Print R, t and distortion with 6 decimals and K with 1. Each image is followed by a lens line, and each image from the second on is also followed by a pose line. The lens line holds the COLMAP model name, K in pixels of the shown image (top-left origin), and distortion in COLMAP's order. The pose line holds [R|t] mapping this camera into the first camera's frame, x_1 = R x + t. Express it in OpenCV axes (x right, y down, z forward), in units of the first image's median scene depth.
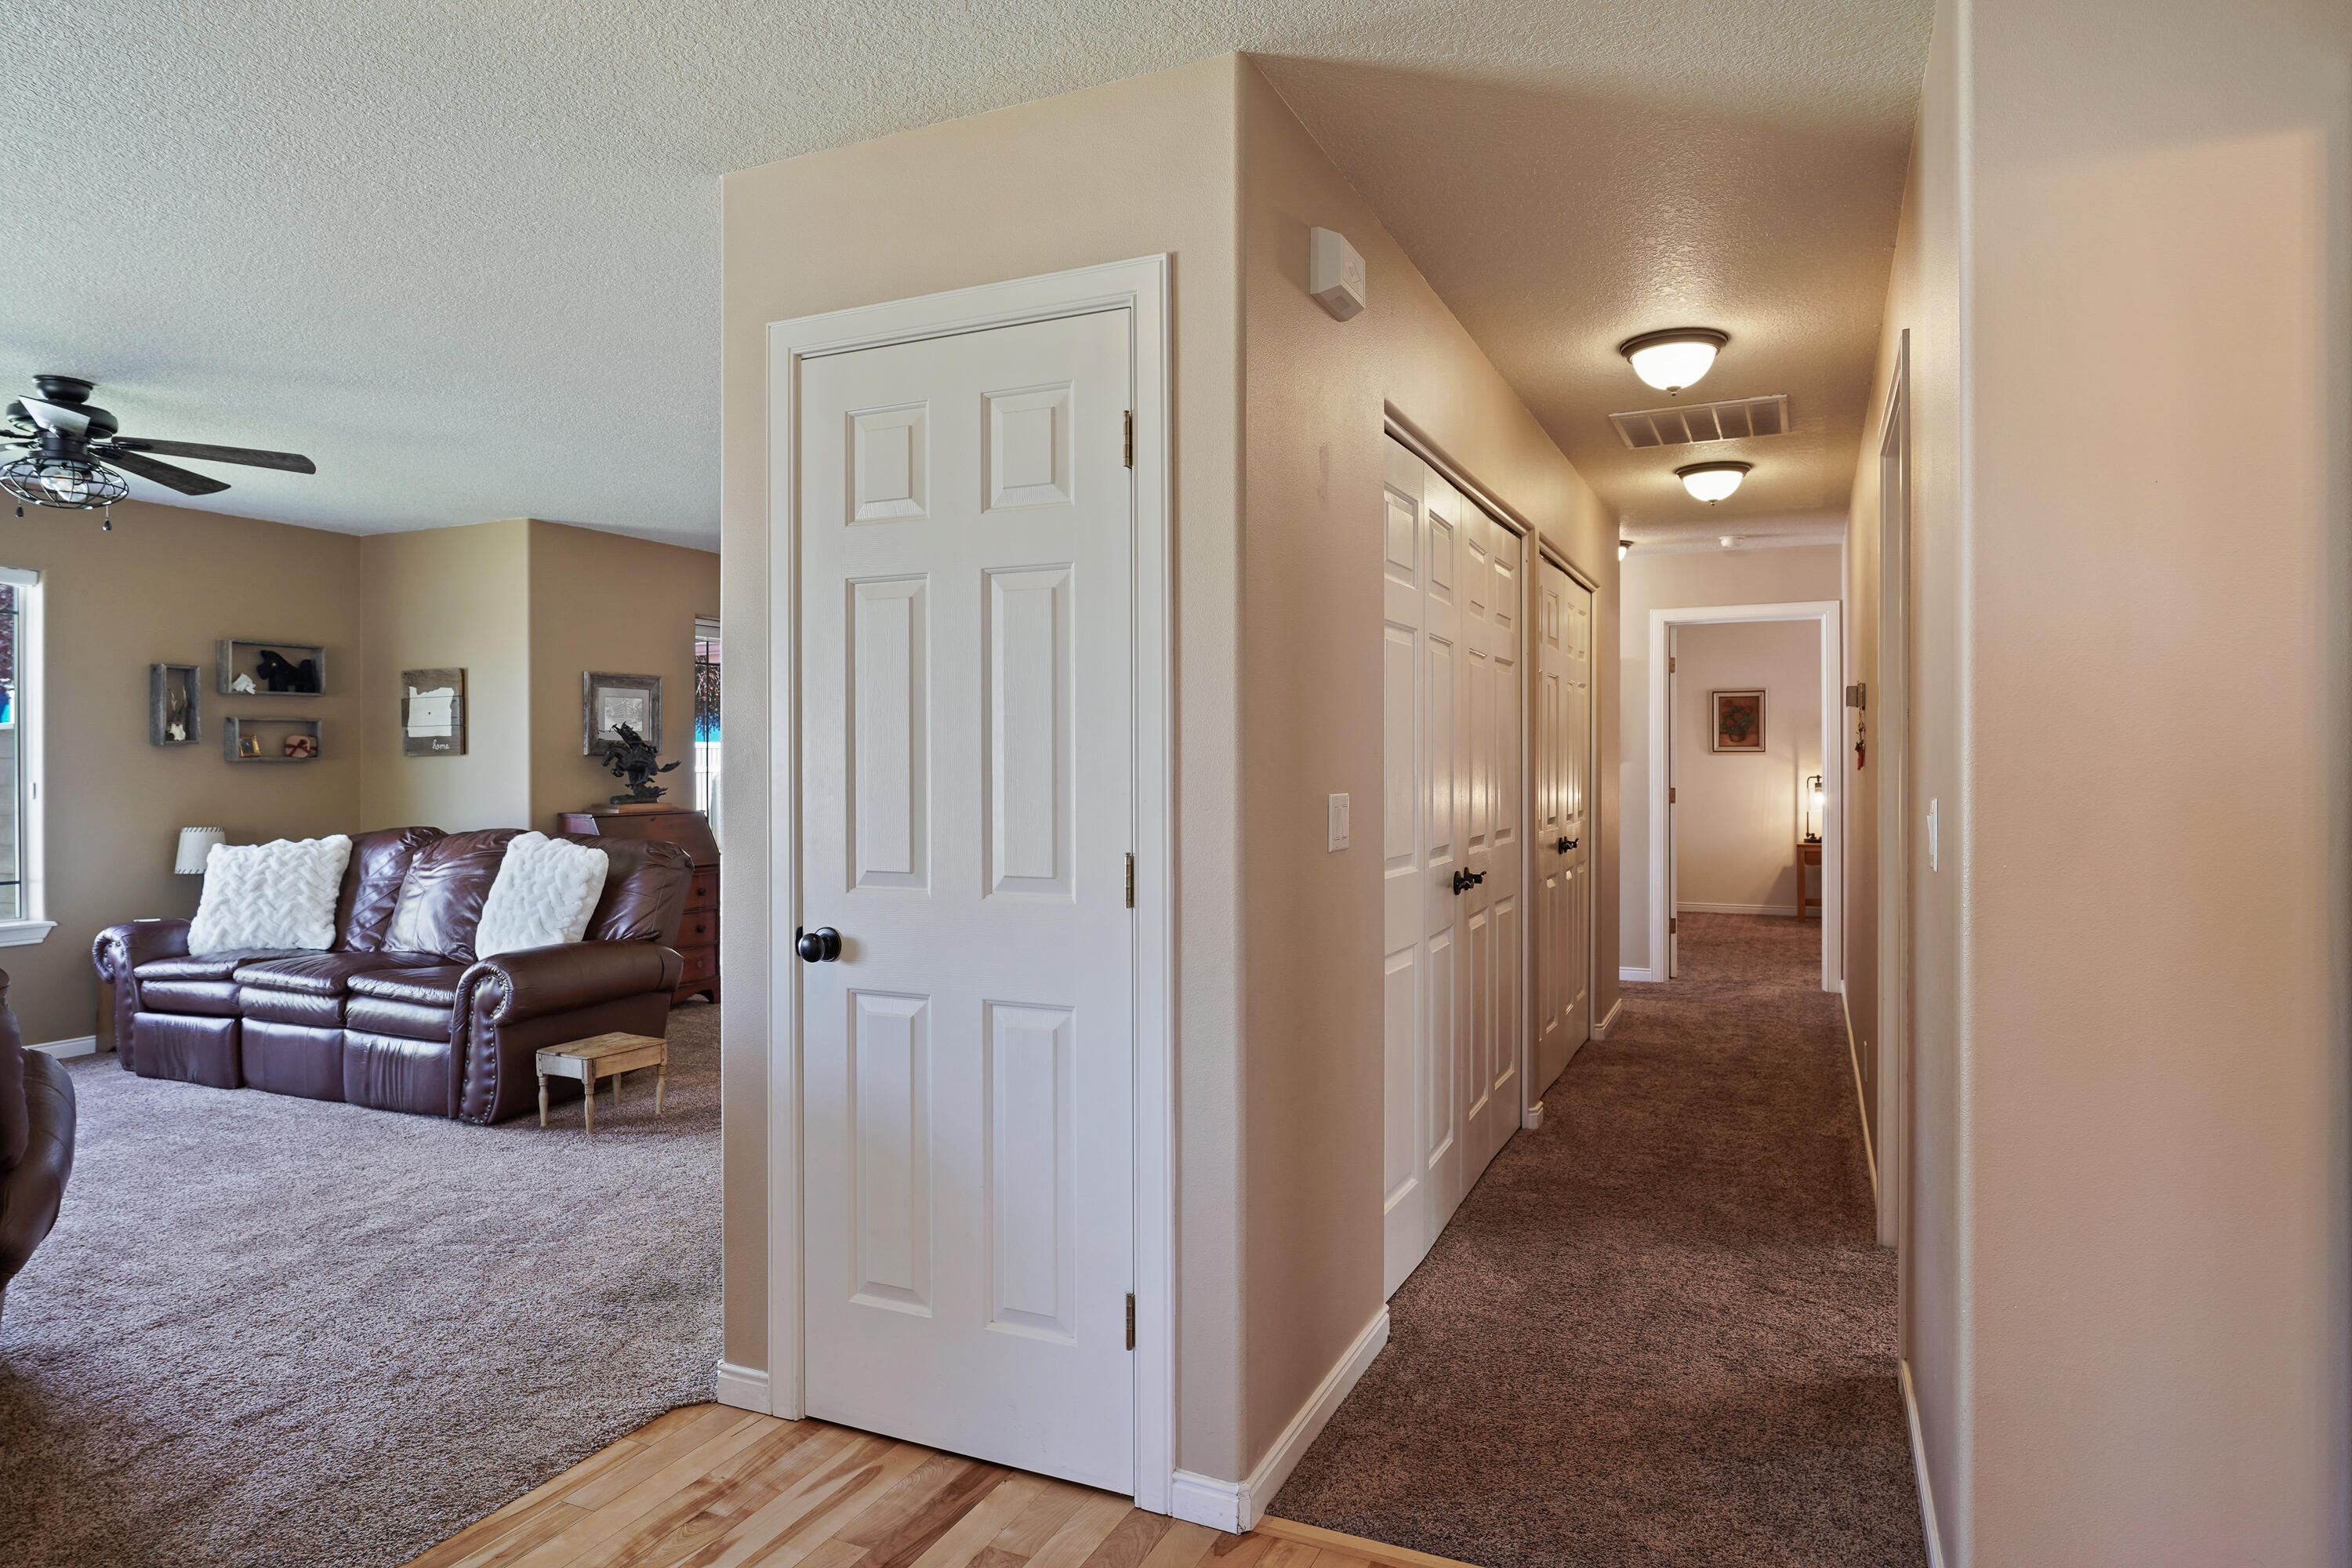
lens RADIAL K [[1341.6, 0, 1162.6], [0, 1341.6, 770.3], [0, 0, 1]] dist [-0.000137, -0.000726]
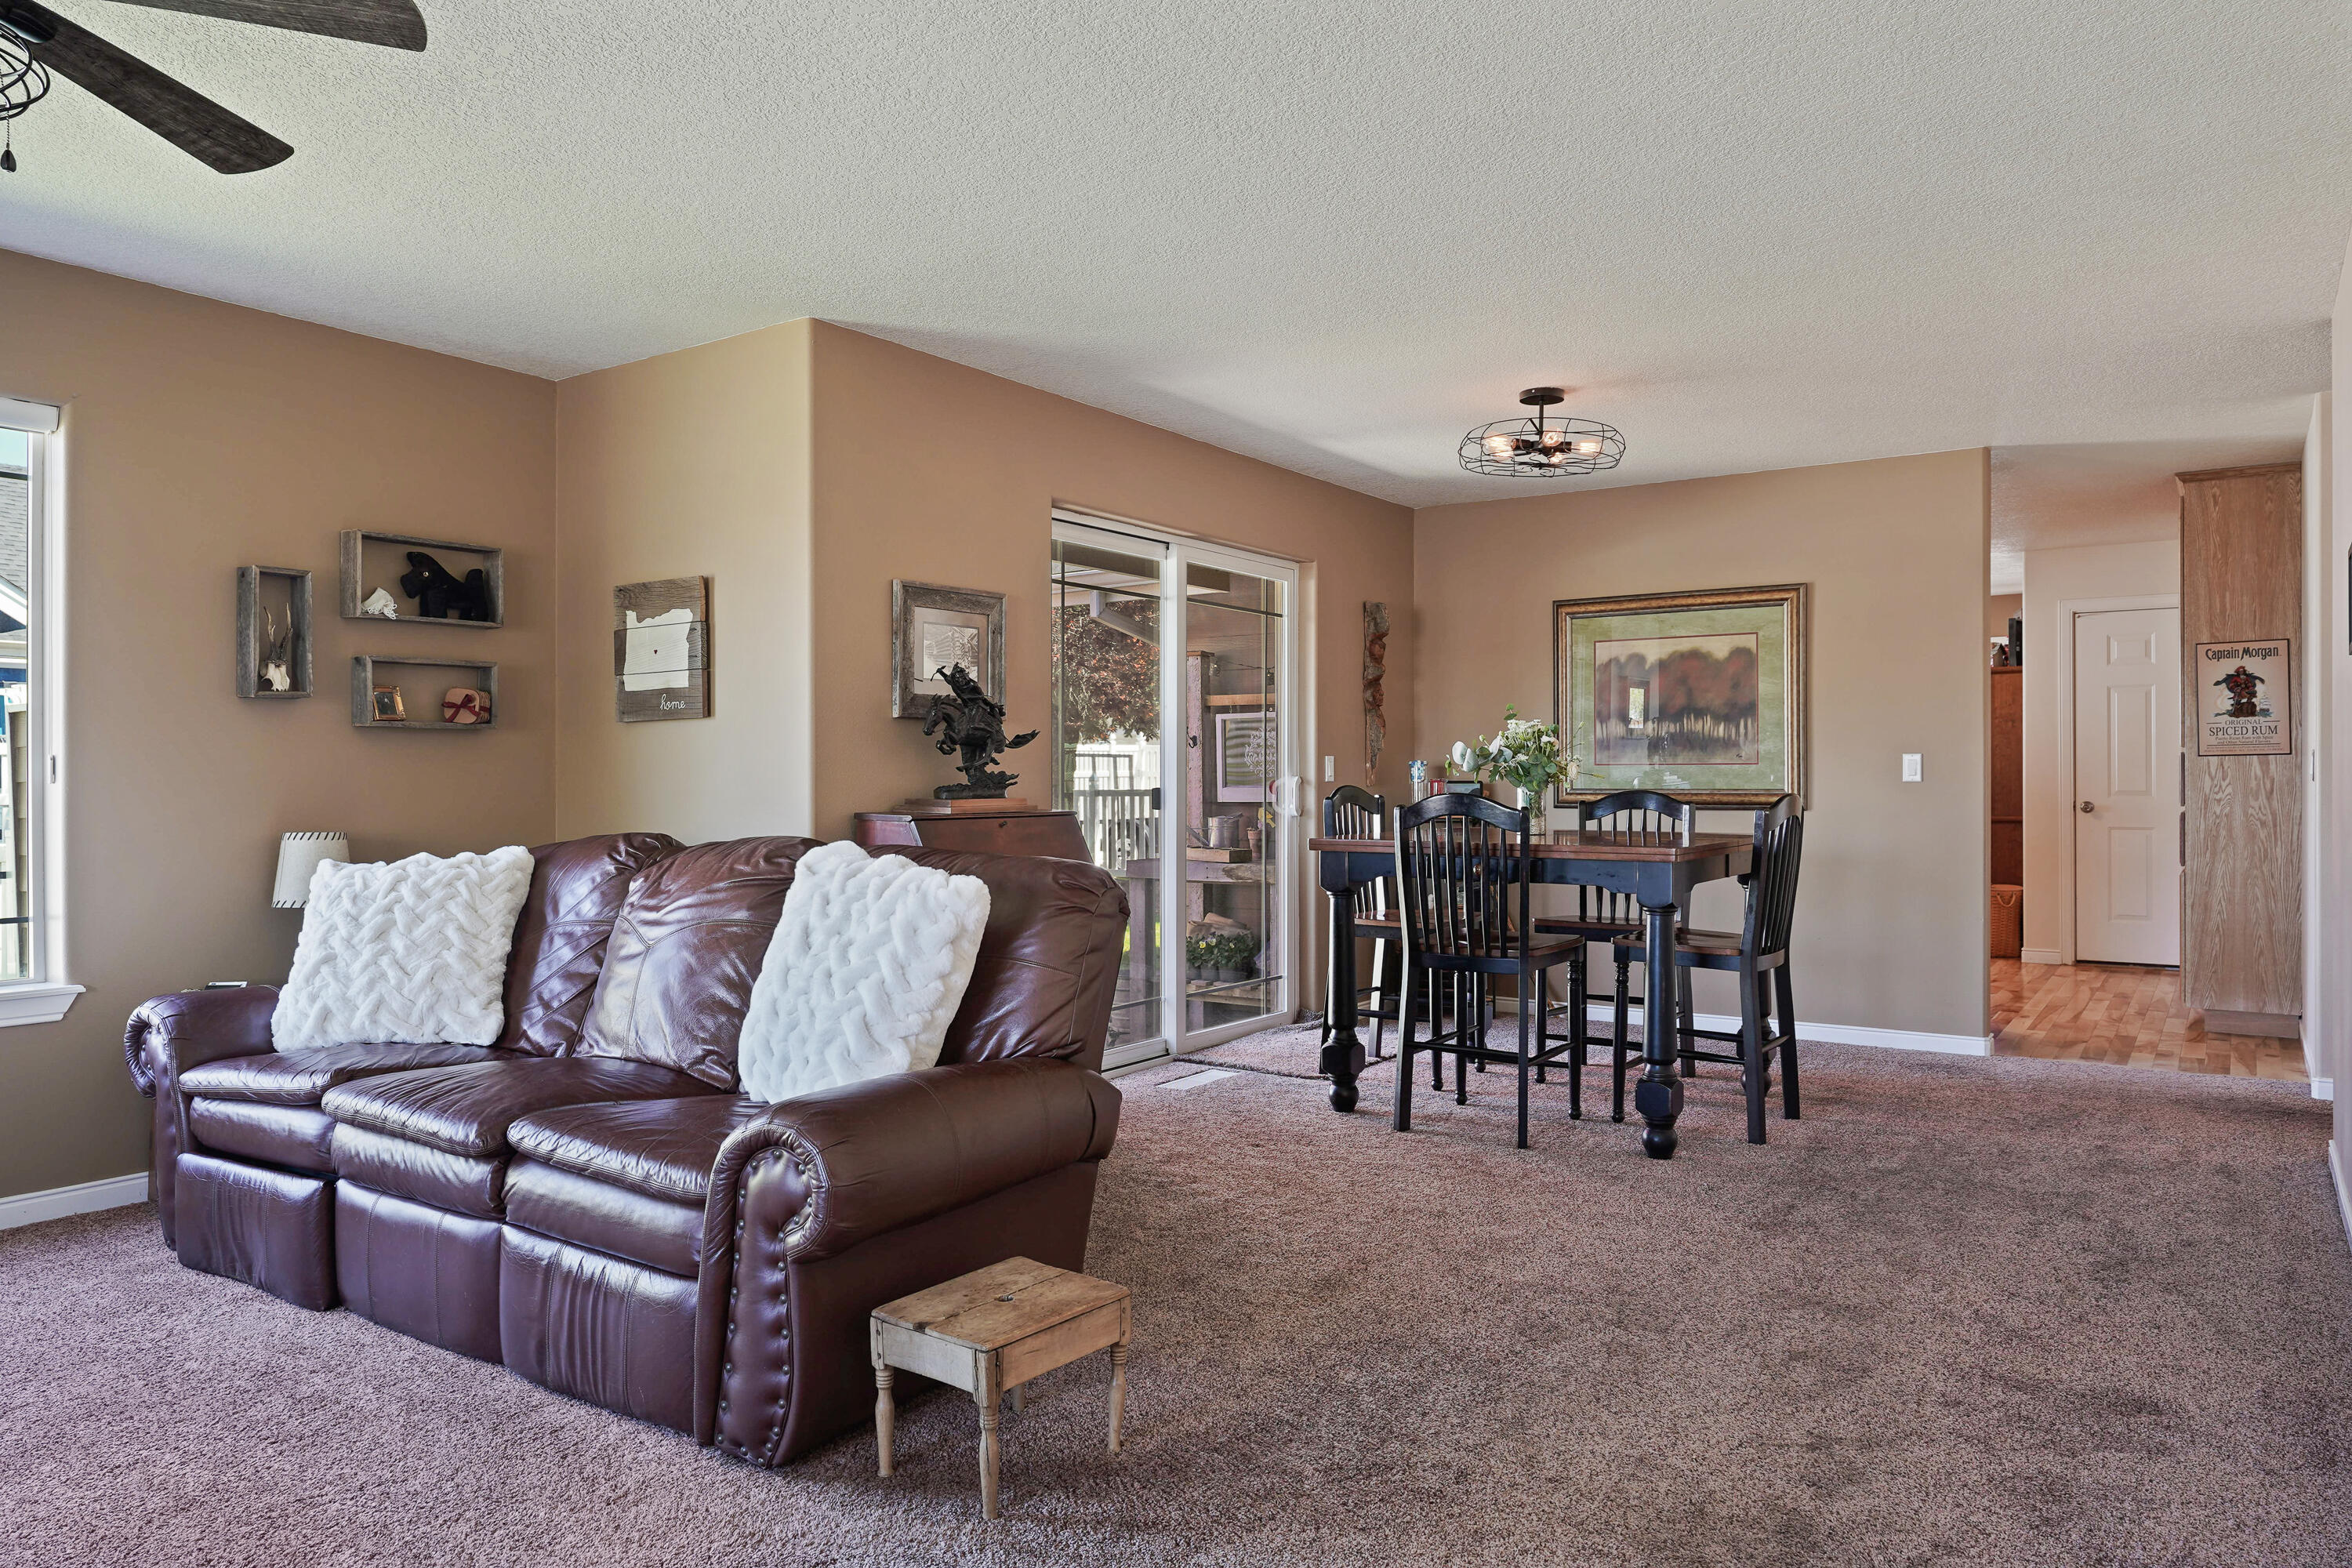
lens RADIAL K [[1513.2, 0, 1162.7], [0, 1513.2, 779.0], [0, 0, 1]] dist [0.006529, -0.005712]
pose [[0.984760, 0.000008, -0.173916, -0.223455], [-0.000798, 0.999990, -0.004468, 0.022071], [0.173914, 0.004539, 0.984750, 0.405106]]
